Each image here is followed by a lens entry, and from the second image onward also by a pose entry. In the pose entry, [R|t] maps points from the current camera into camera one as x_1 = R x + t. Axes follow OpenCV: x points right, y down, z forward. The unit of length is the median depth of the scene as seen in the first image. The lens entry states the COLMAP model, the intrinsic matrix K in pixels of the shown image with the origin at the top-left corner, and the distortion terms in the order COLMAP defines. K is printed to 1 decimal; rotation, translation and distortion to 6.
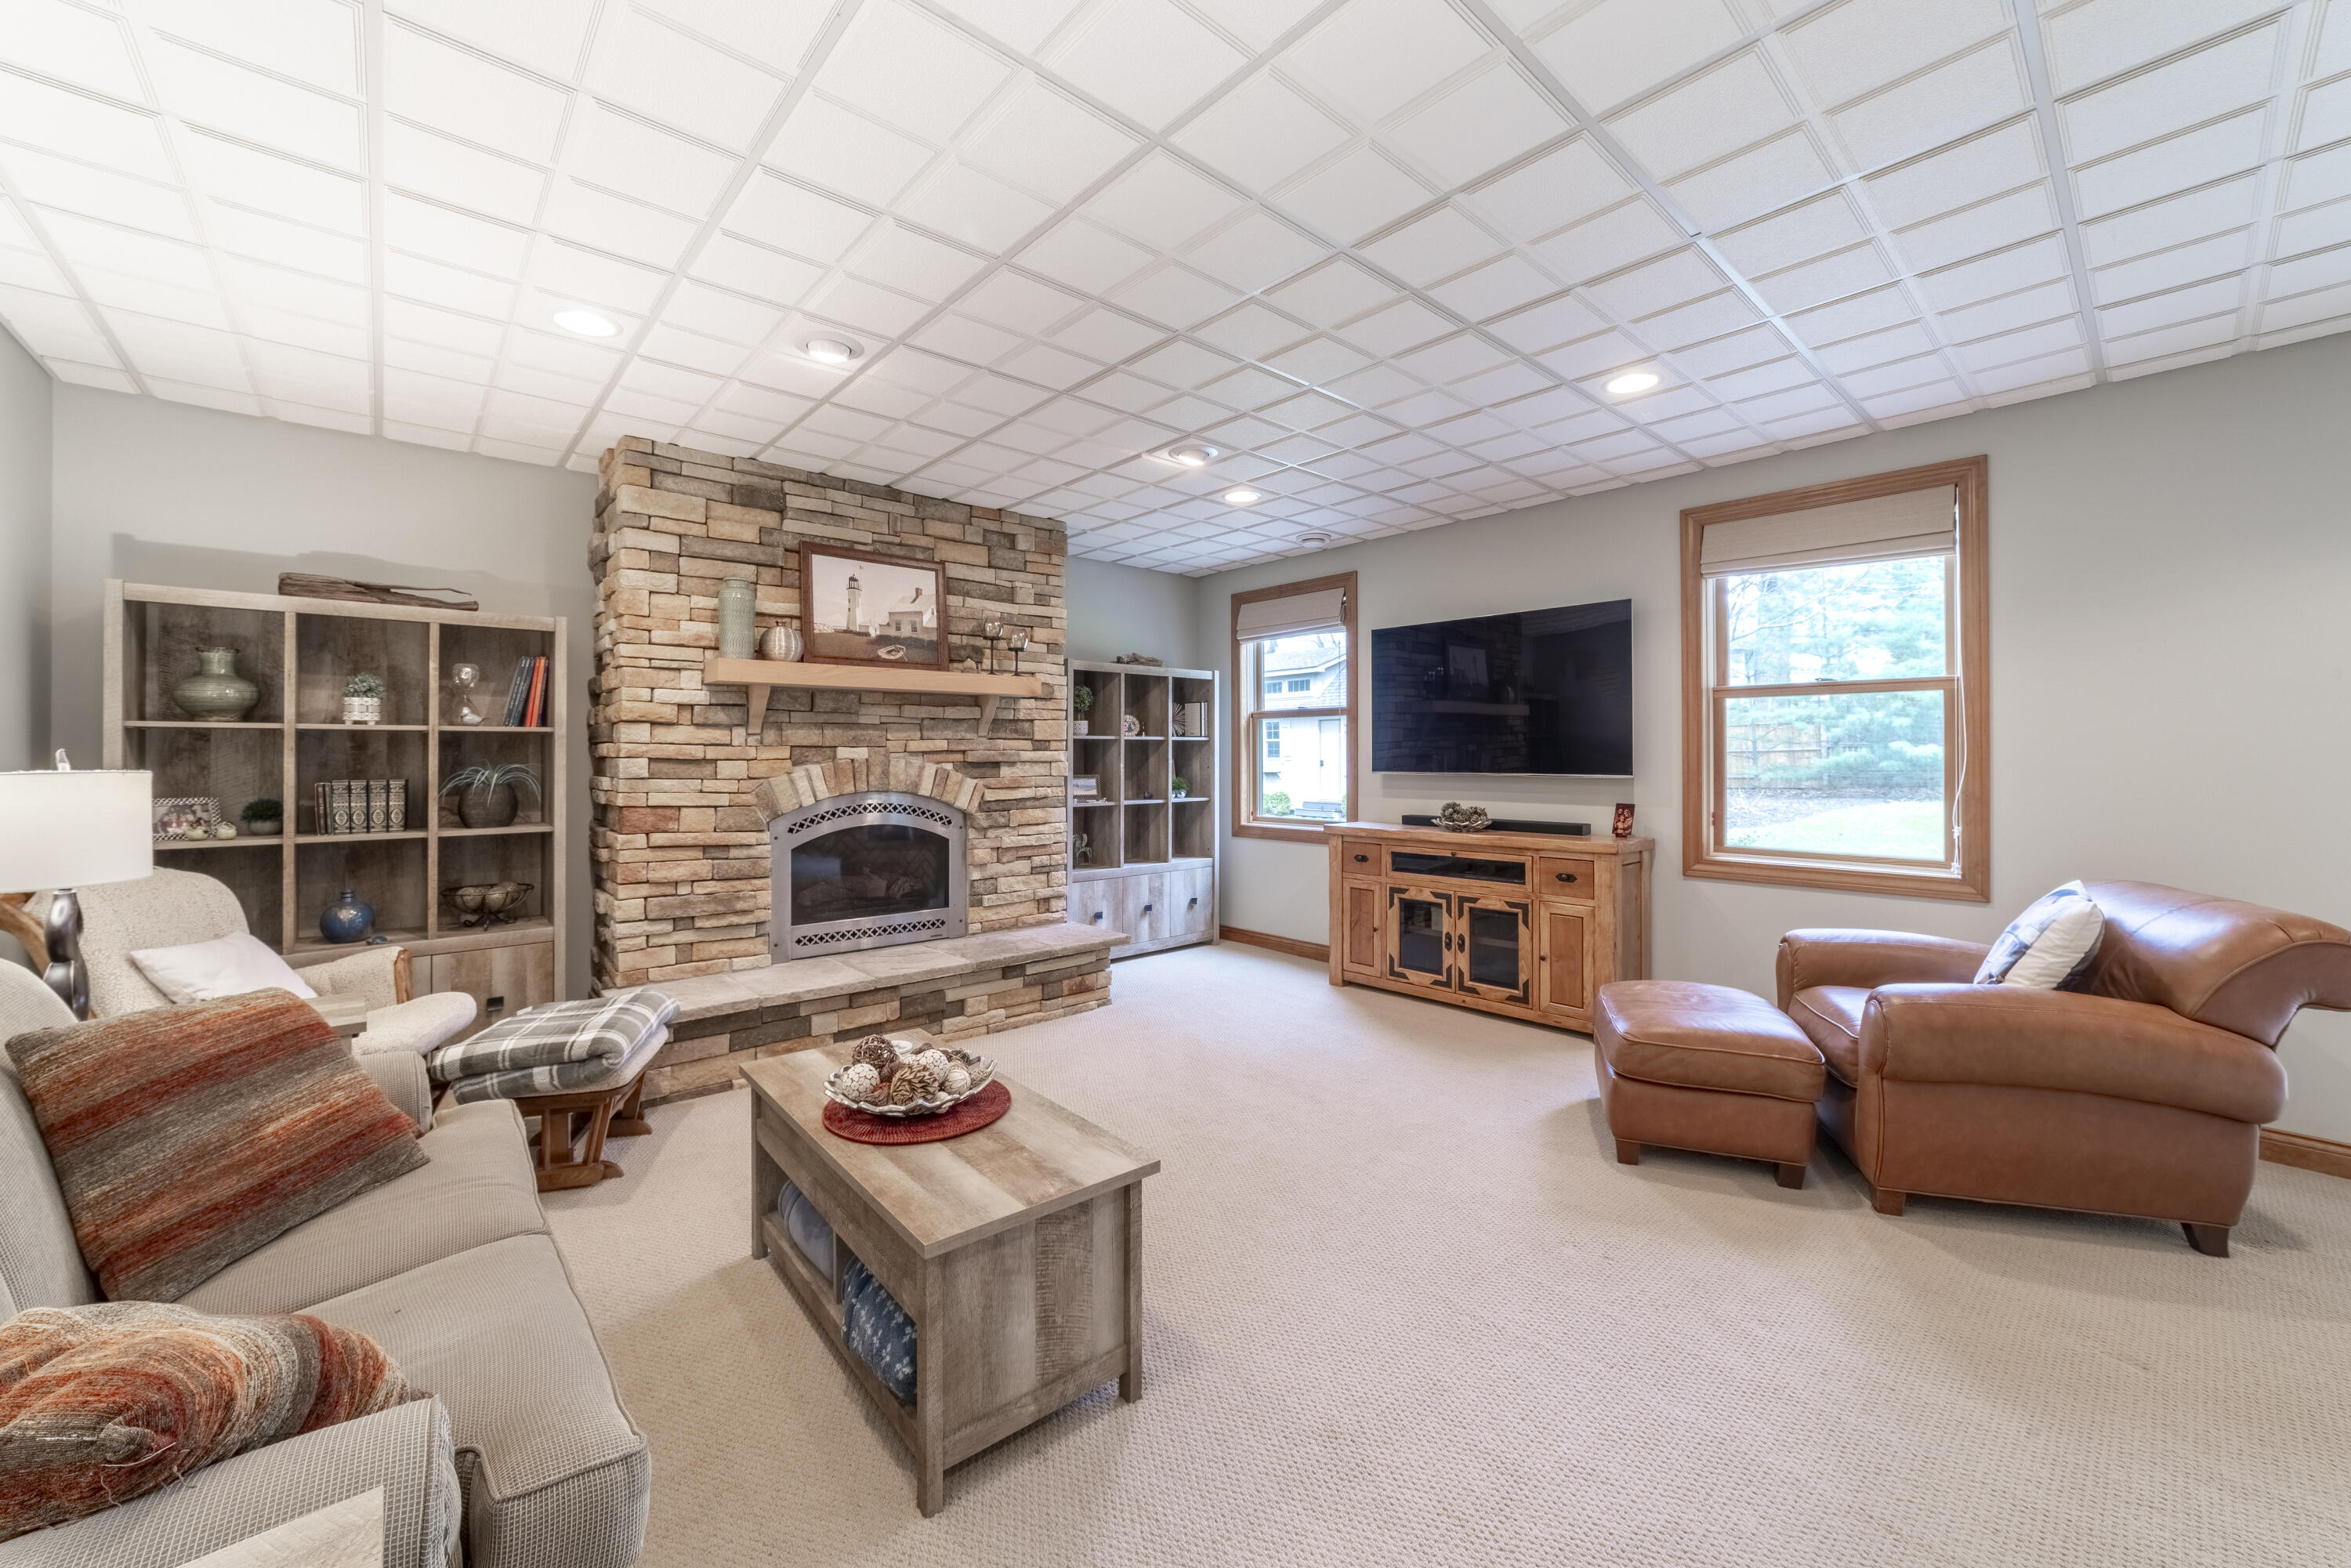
lens RADIAL K [[898.3, 0, 1189.8], [0, 898.3, 750.2], [0, 0, 1]] dist [-0.022436, 0.006949]
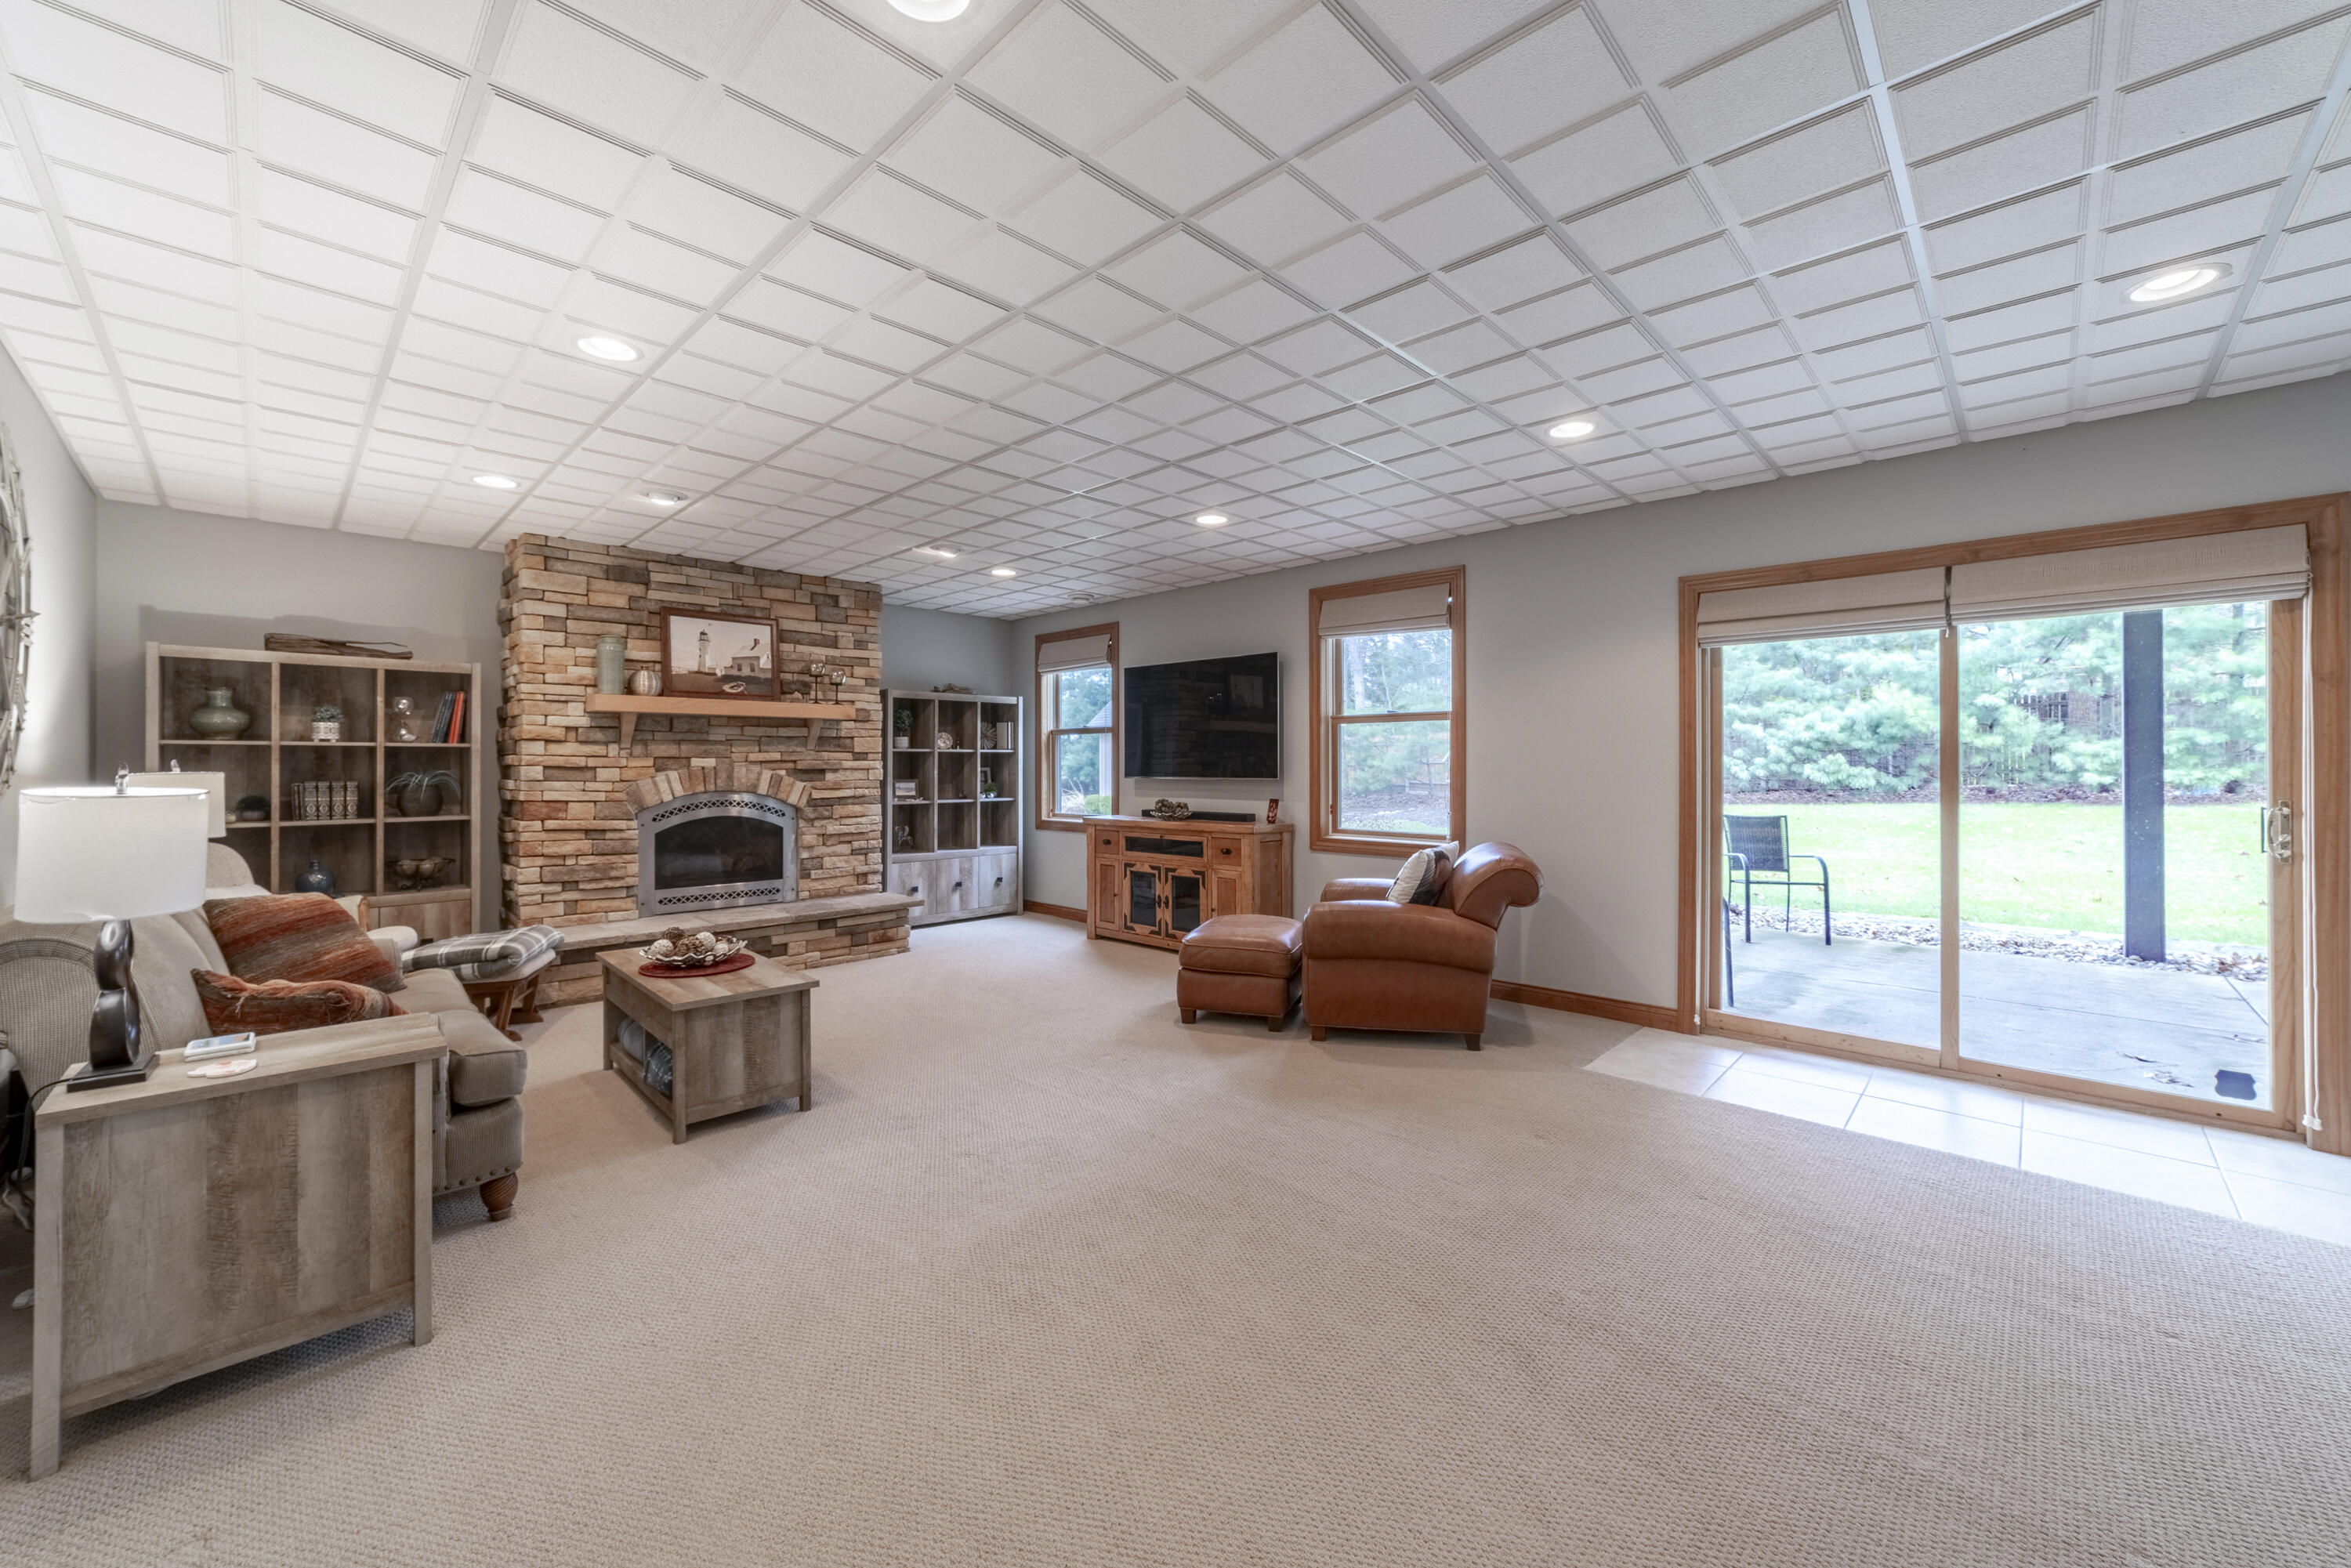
lens RADIAL K [[898.3, 0, 1192.3], [0, 898.3, 762.1], [0, 0, 1]] dist [-0.022436, 0.006949]
pose [[0.997409, 0.000207, 0.071934, 0.281785], [-0.000382, 0.999997, 0.002414, -0.000936], [-0.071934, -0.002435, 0.997406, -0.423938]]
